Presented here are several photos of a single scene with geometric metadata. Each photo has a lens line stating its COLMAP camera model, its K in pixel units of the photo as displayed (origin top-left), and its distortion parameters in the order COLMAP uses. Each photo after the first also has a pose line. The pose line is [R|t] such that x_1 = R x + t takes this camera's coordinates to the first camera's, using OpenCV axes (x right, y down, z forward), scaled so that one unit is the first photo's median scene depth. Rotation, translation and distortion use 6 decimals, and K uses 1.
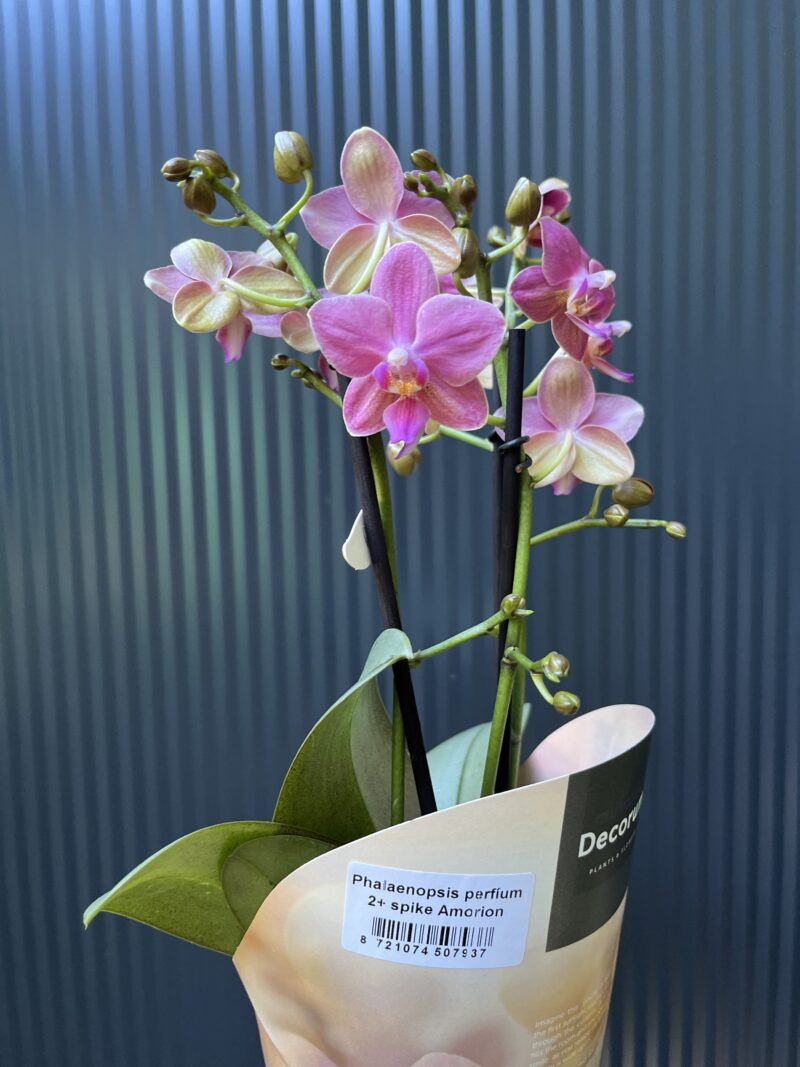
lens RADIAL K [[796.4, 0, 400.0], [0, 796.4, 533.5], [0, 0, 1]] dist [0.007689, -0.002708]
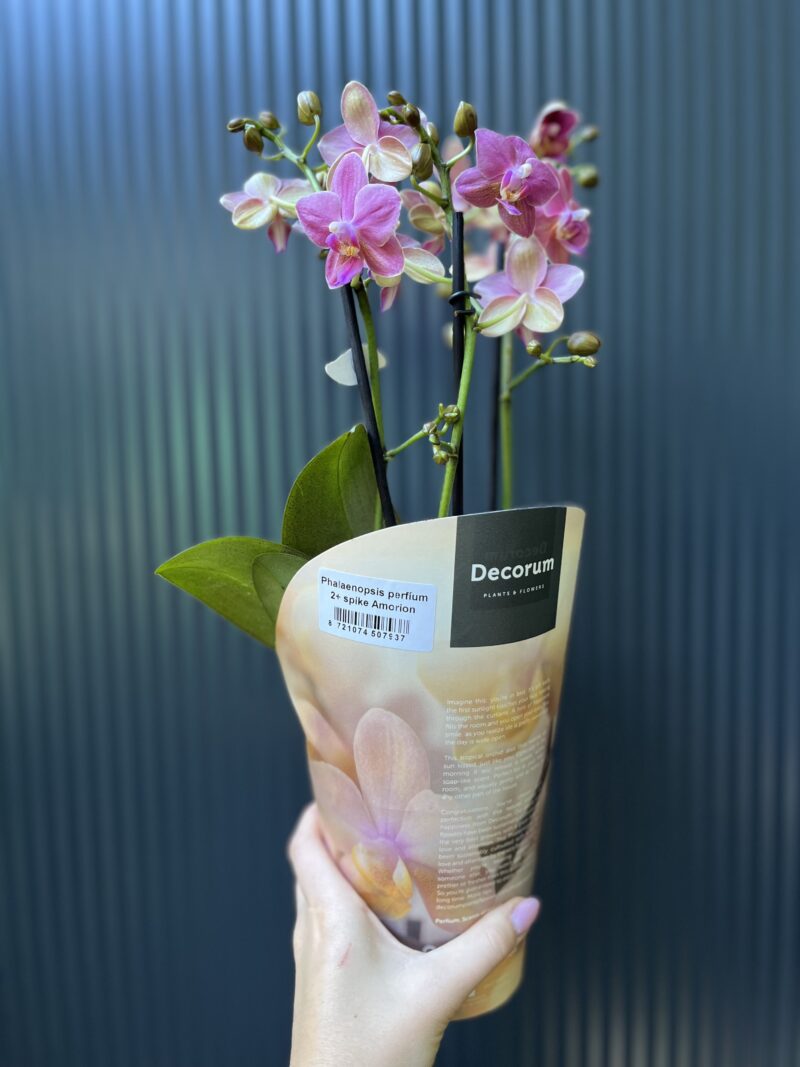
lens RADIAL K [[796.4, 0, 400.0], [0, 796.4, 533.5], [0, 0, 1]] dist [0.007689, -0.002708]
pose [[0.940458, 0.045851, -0.336803, 0.579026], [-0.035939, 0.998719, 0.035611, 0.274665], [0.338005, -0.021386, 0.940901, -0.383045]]
